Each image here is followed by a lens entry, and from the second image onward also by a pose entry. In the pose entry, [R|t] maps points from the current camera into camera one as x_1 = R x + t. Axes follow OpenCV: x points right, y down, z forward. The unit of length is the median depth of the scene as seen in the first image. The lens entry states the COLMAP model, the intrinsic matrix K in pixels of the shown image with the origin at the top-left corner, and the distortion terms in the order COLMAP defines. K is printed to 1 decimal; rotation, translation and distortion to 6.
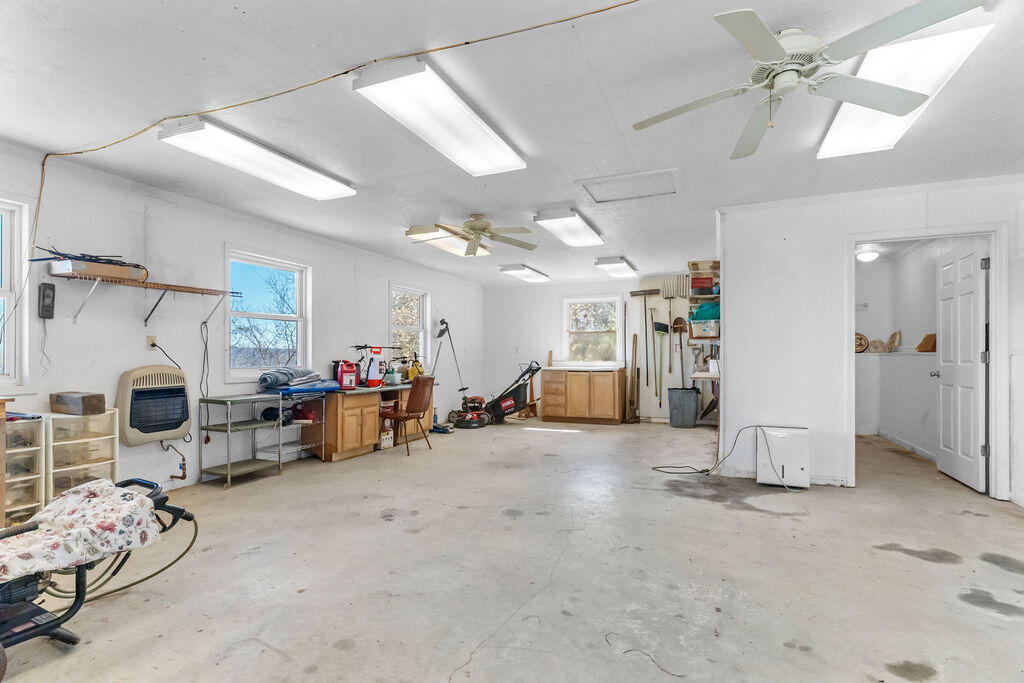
lens RADIAL K [[485.3, 0, 503.4], [0, 485.3, 353.6], [0, 0, 1]] dist [0.000405, 0.000148]
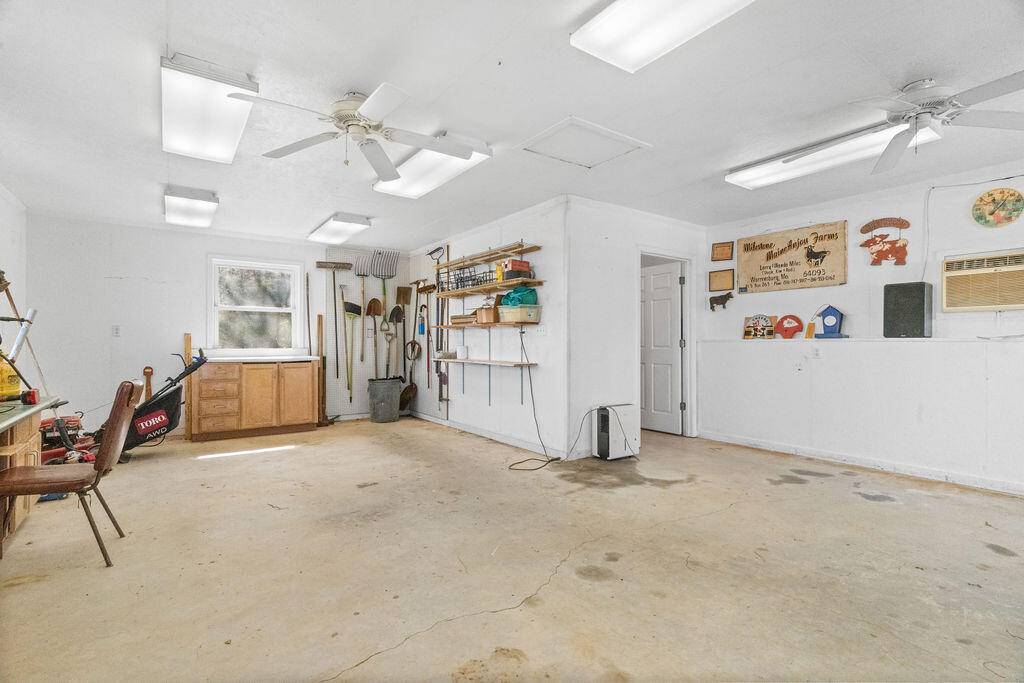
lens RADIAL K [[485.3, 0, 503.4], [0, 485.3, 353.6], [0, 0, 1]] dist [0.000405, 0.000148]
pose [[0.524751, -0.016866, 0.851089, -0.464107], [-0.006961, 0.999685, 0.024102, 0.004619], [-0.851227, -0.018572, 0.524469, 0.568775]]
